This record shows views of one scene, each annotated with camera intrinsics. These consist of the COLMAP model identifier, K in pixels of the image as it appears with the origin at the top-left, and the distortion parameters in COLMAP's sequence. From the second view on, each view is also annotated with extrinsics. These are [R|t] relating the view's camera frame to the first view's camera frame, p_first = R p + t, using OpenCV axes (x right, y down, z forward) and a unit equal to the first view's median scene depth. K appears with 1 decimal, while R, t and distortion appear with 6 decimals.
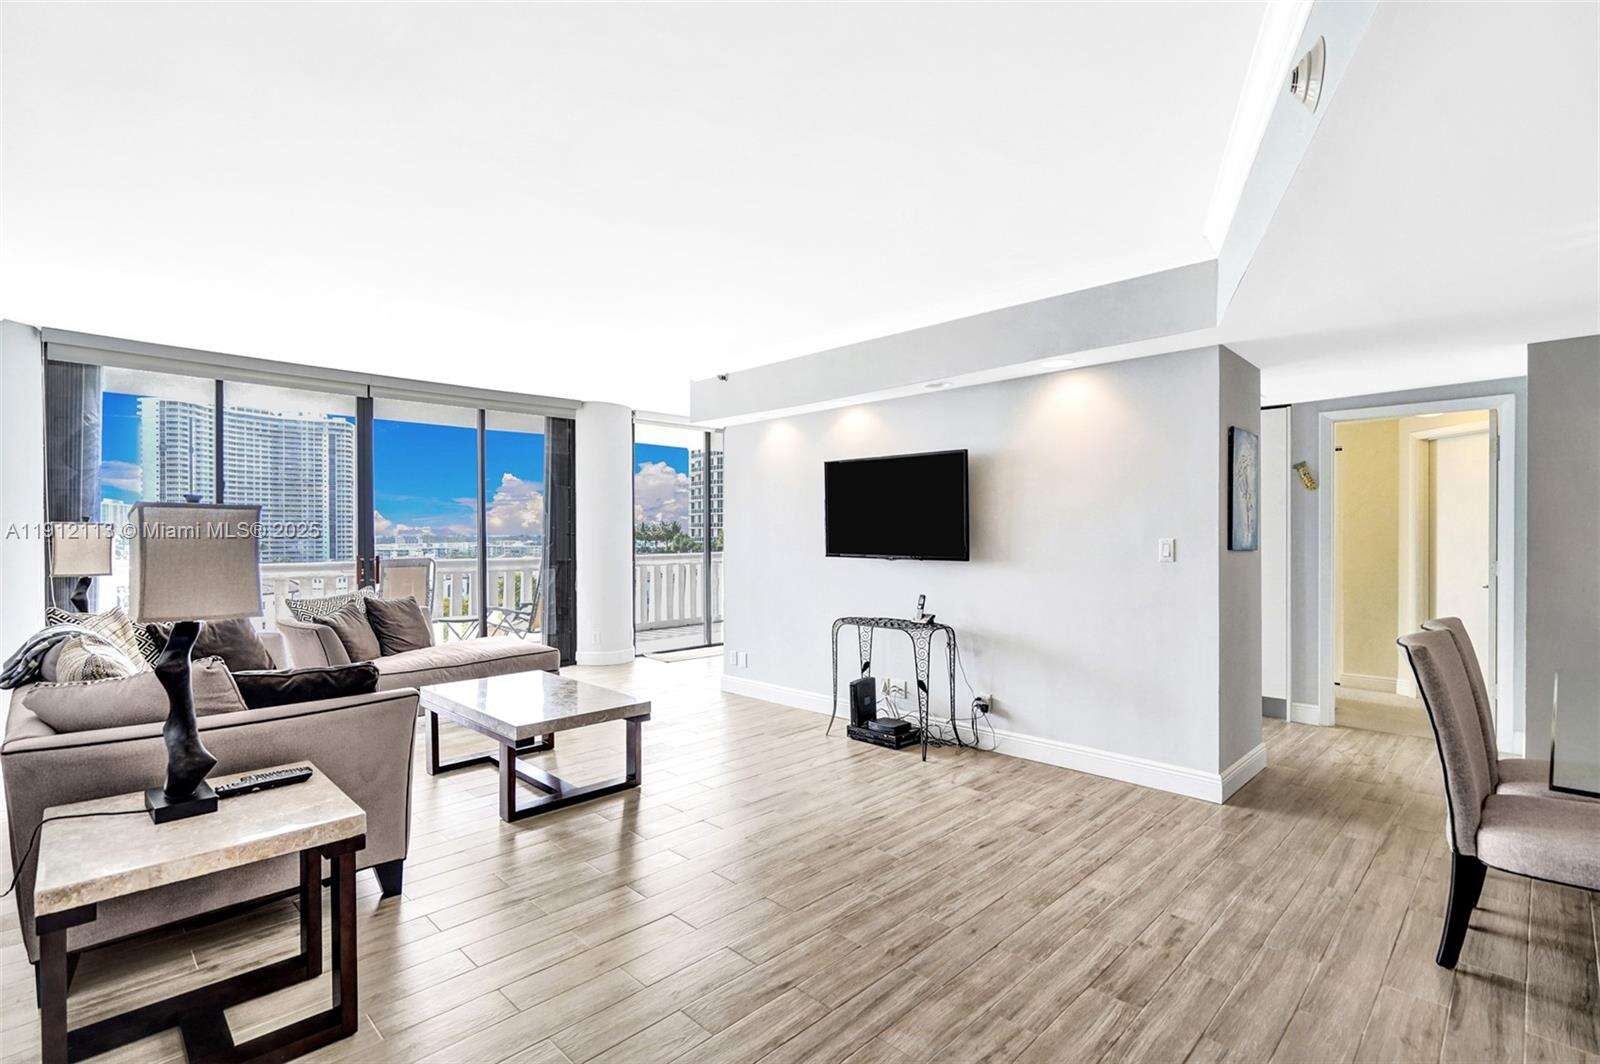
lens RADIAL K [[750.9, 0, 797.6], [0, 750.9, 535.5], [0, 0, 1]] dist [-0.004834, -0.000713]
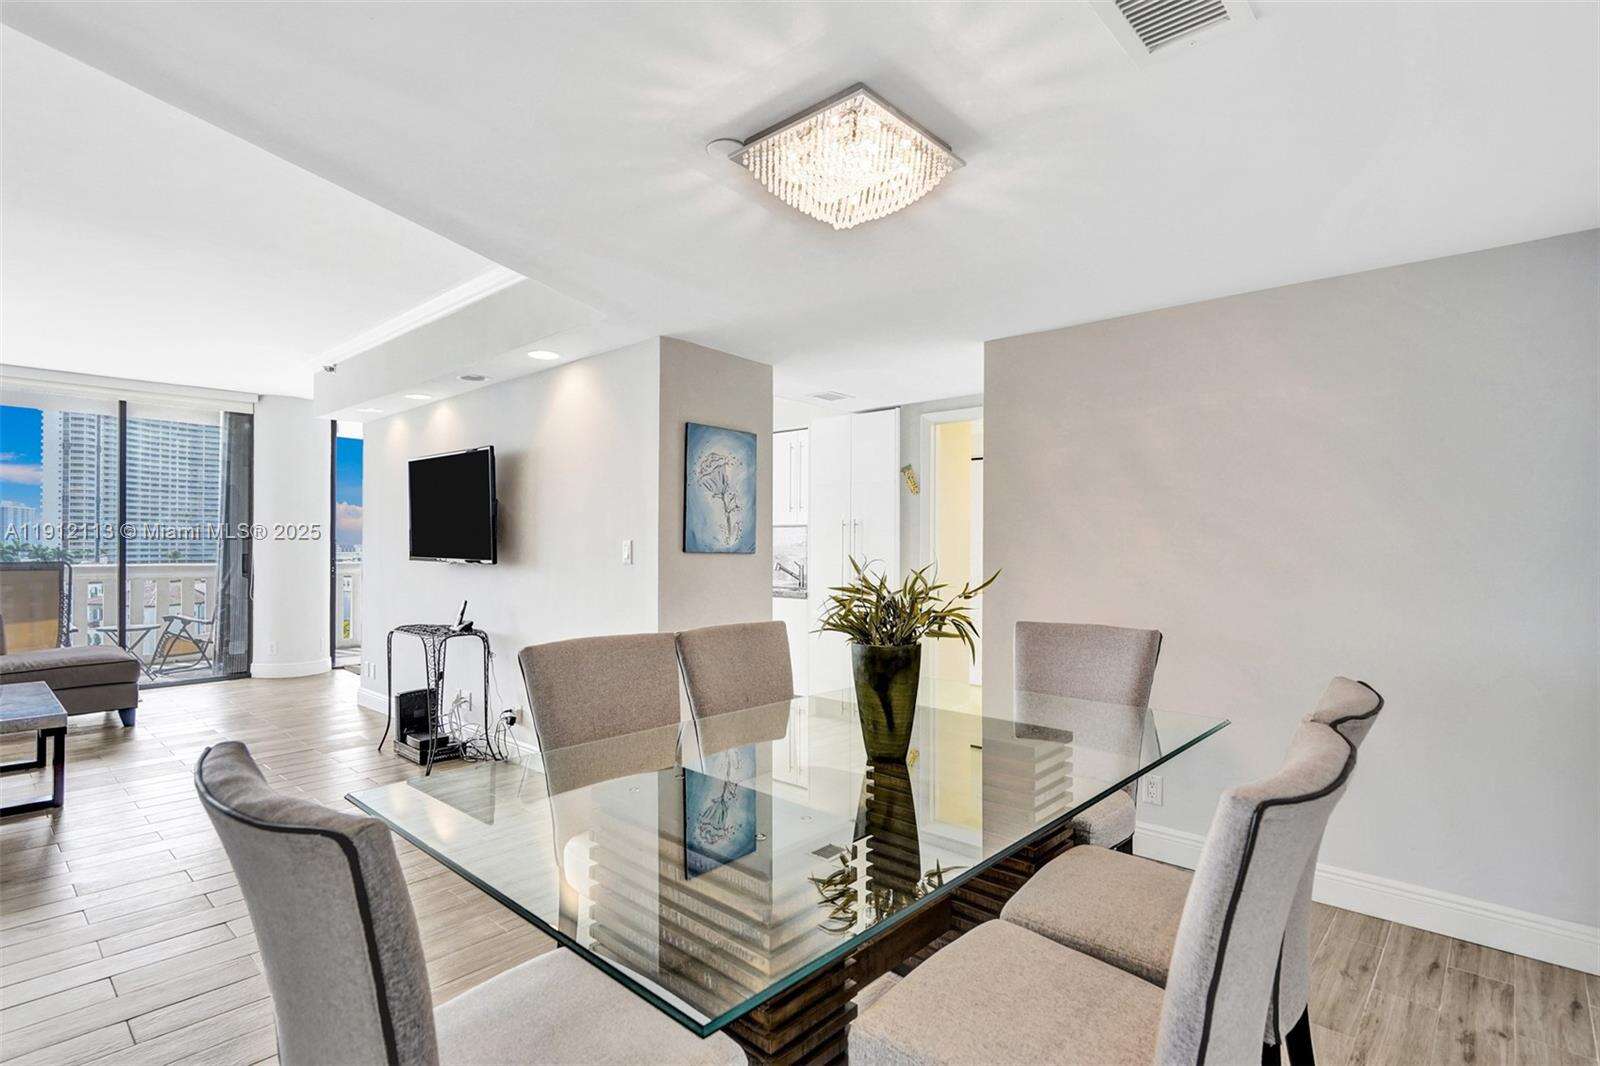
lens RADIAL K [[789.8, 0, 798.9], [0, 789.8, 541.1], [0, 0, 1]] dist [-0.009834, 0.013055]
pose [[0.999177, 0.007640, 0.039839, 0.360612], [-0.007314, 0.999939, -0.008324, 0.006535], [-0.039900, 0.008026, 0.999171, -0.005383]]
